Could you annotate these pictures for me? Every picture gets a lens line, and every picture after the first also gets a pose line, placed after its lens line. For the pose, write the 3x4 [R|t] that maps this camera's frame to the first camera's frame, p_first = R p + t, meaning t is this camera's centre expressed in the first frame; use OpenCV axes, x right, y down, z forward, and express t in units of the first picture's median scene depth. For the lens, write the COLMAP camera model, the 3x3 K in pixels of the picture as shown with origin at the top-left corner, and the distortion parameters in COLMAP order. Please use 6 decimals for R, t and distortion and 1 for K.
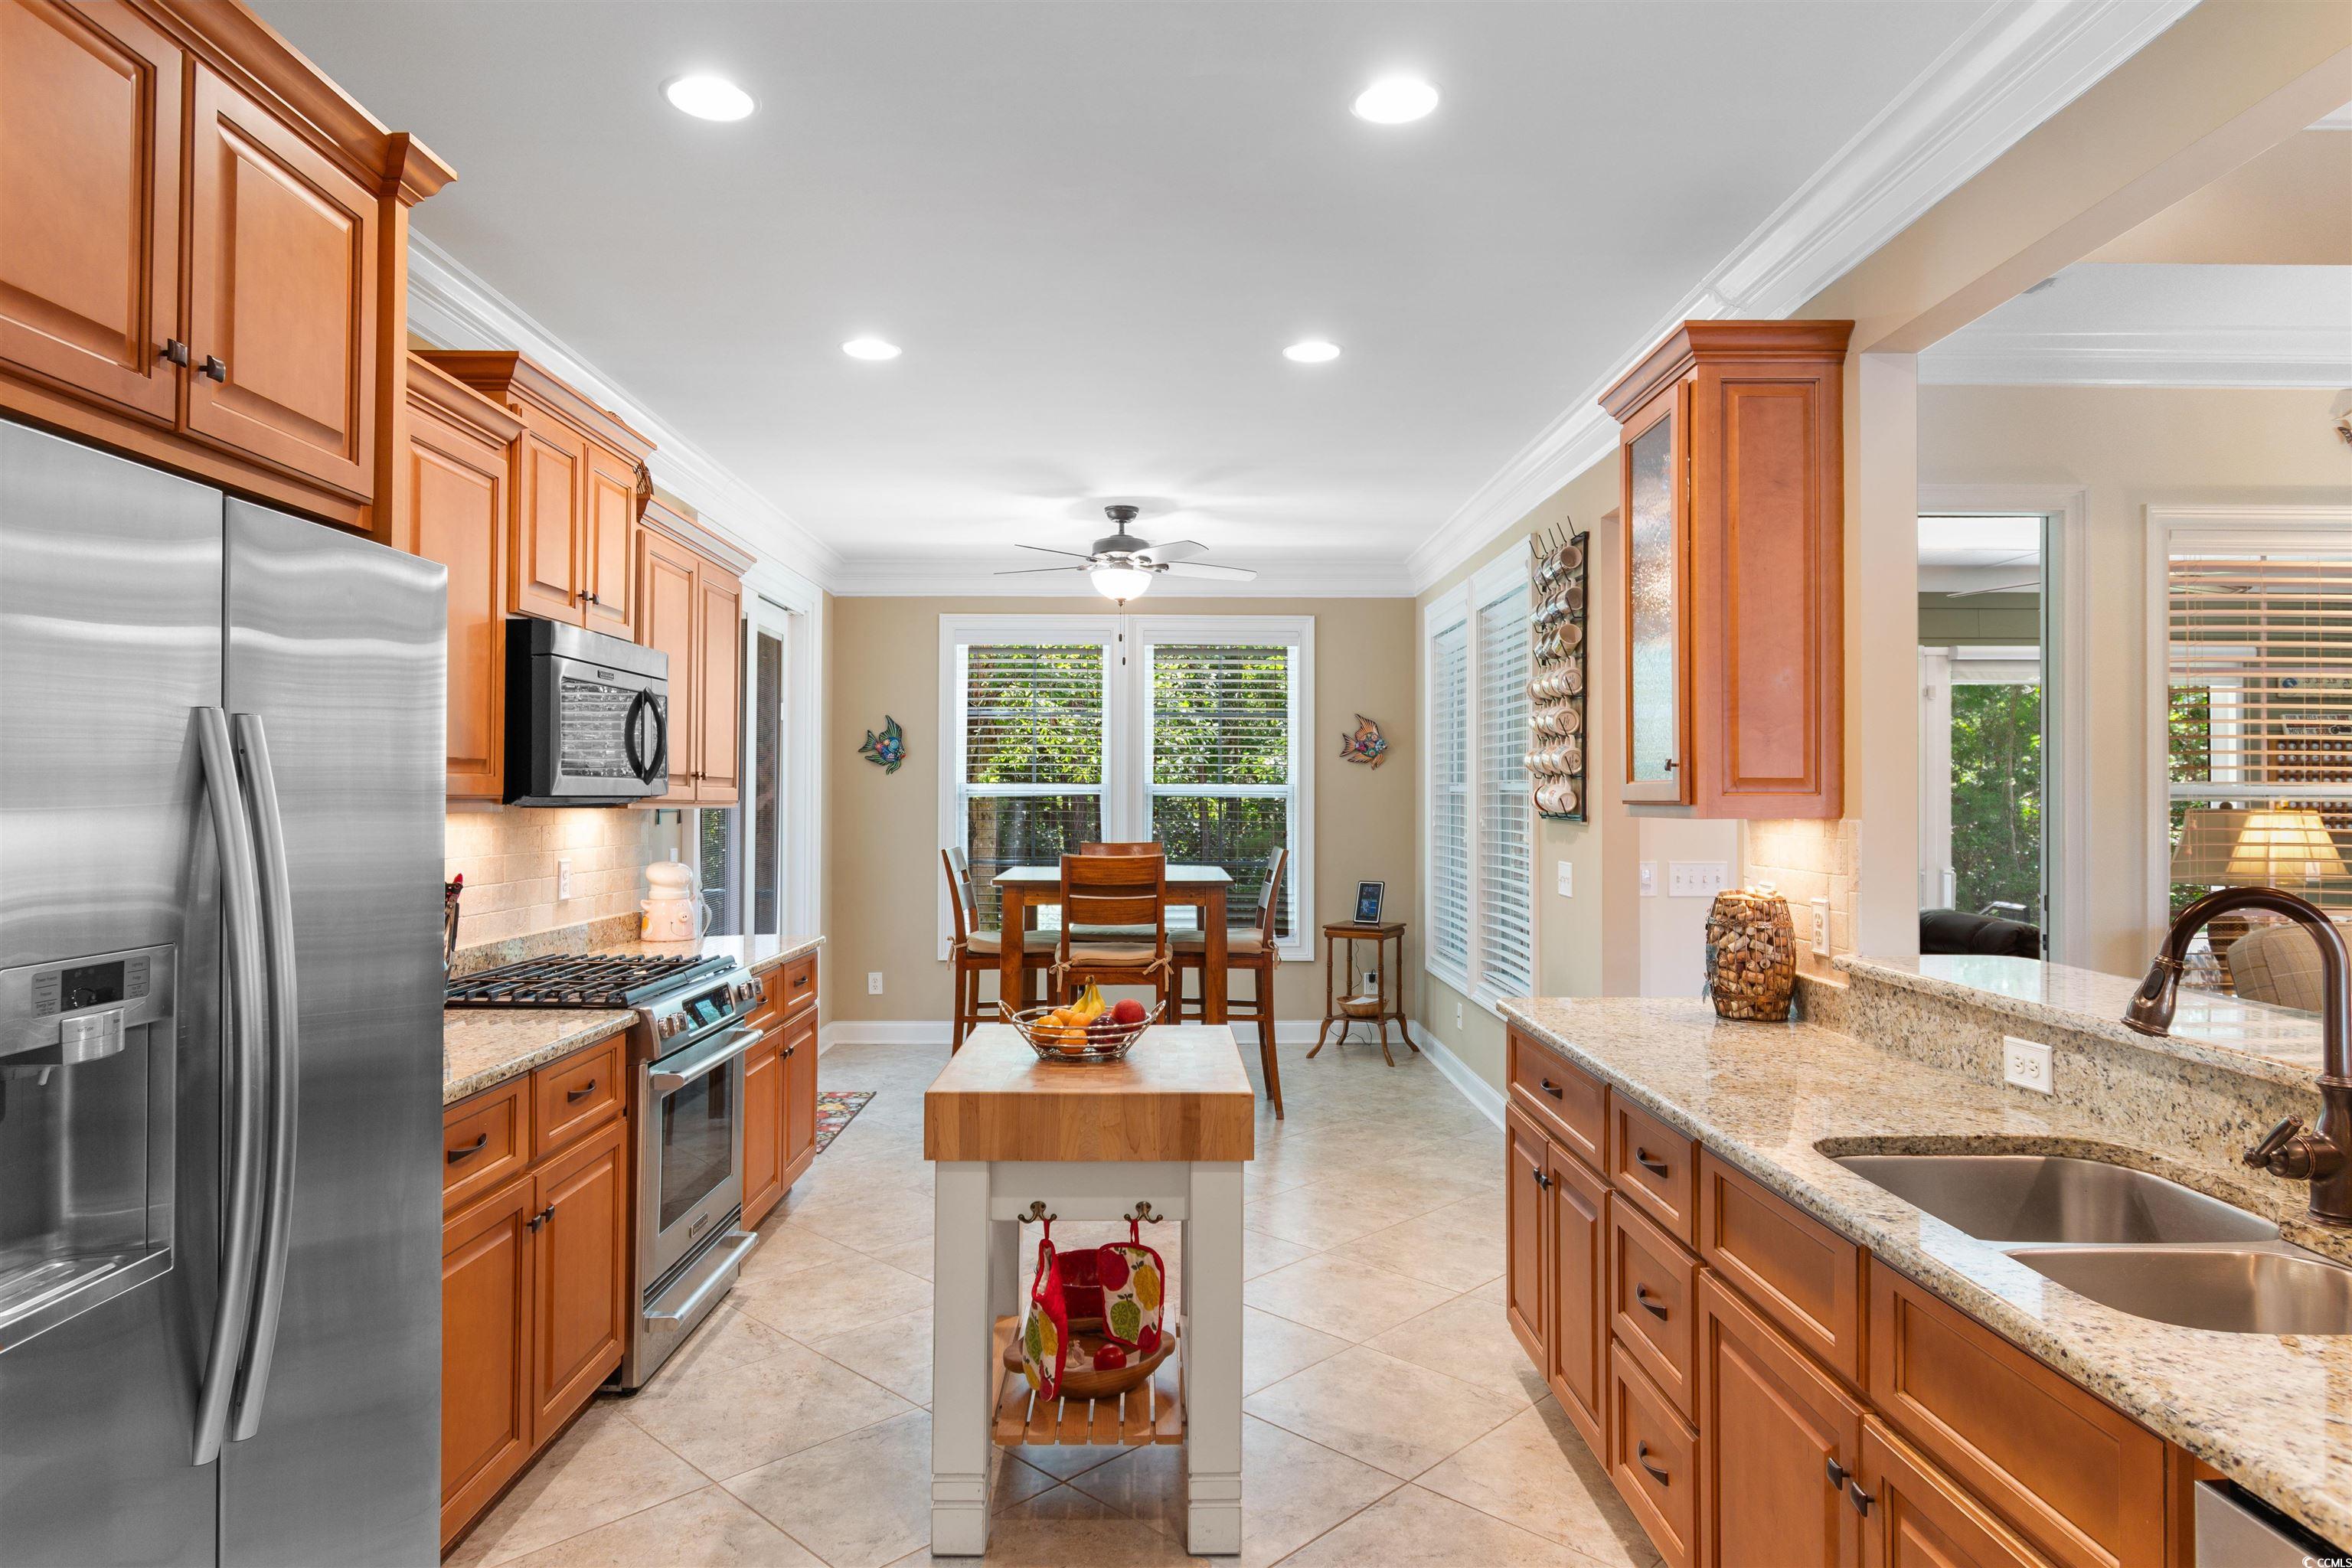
lens RADIAL K [[1401.7, 0, 1174.6], [0, 1401.7, 782.2], [0, 0, 1]] dist [0.003038, 0.002388]
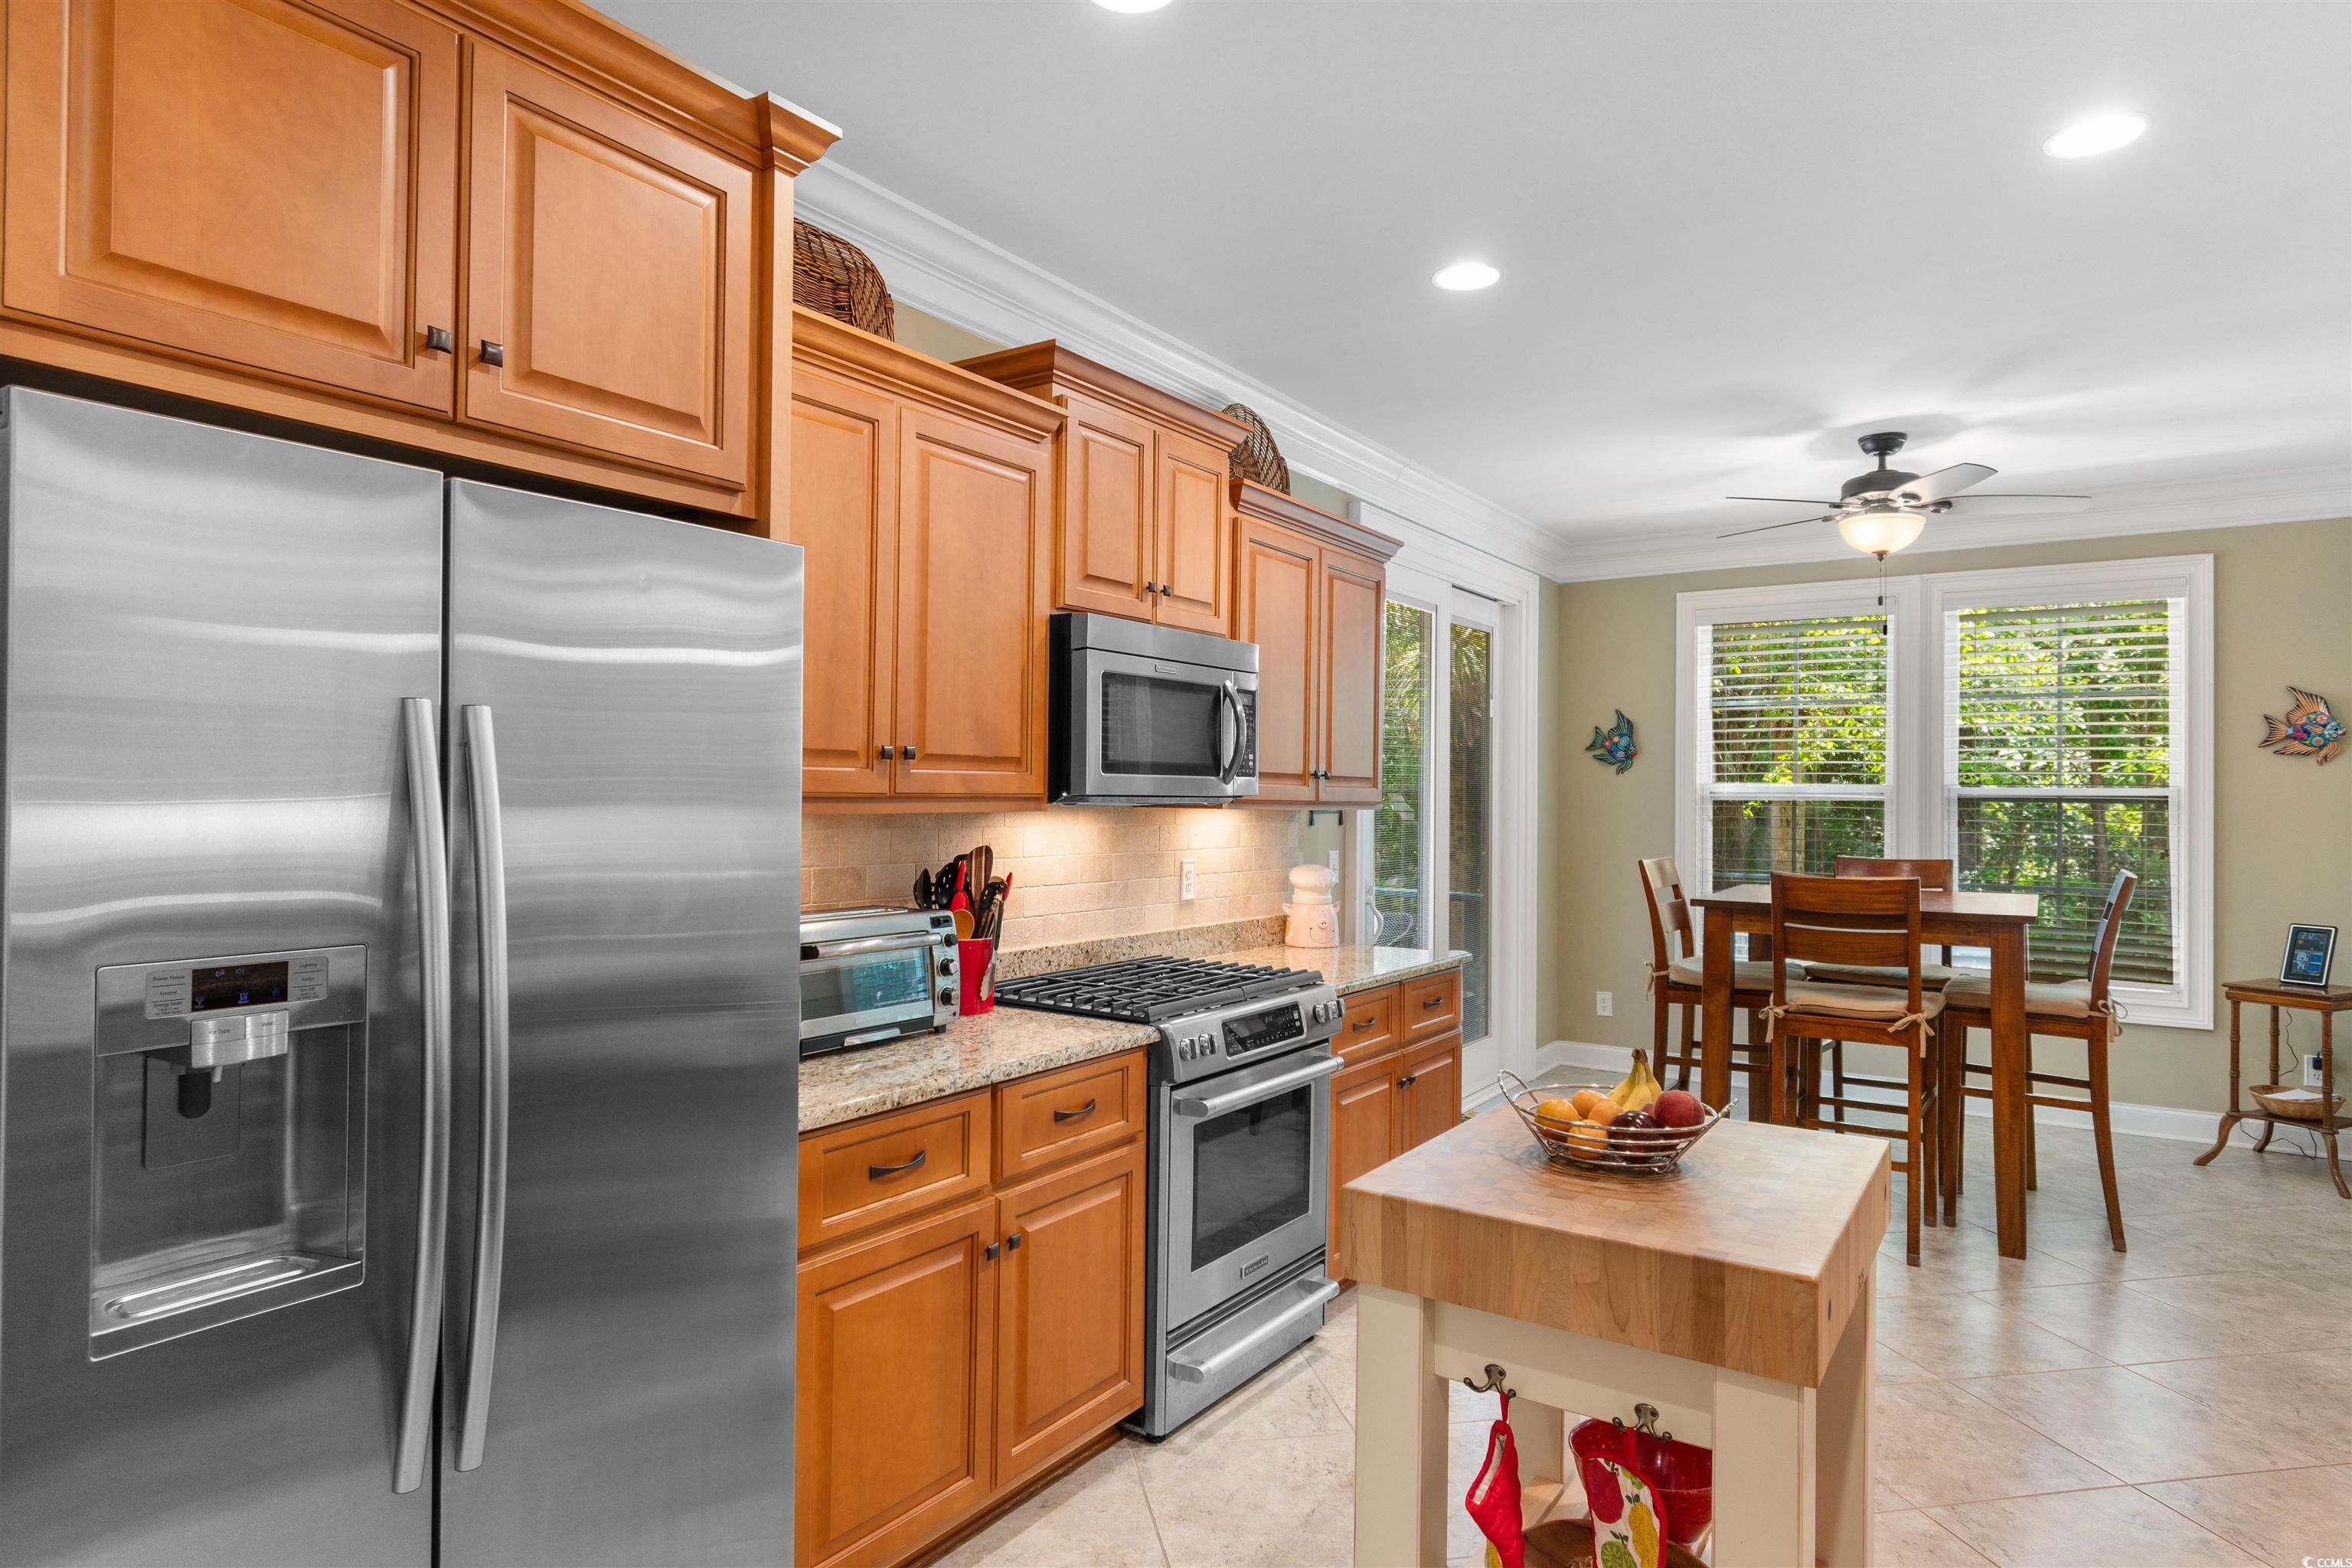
lens RADIAL K [[1338.4, 0, 1175.8], [0, 1338.4, 781.2], [0, 0, 1]] dist [0.002138, -0.000453]
pose [[0.818128, -0.000738, -0.575036, 0.110522], [-0.000814, 0.999997, -0.002442, 0.002147], [0.575036, 0.002466, 0.818124, 0.235743]]
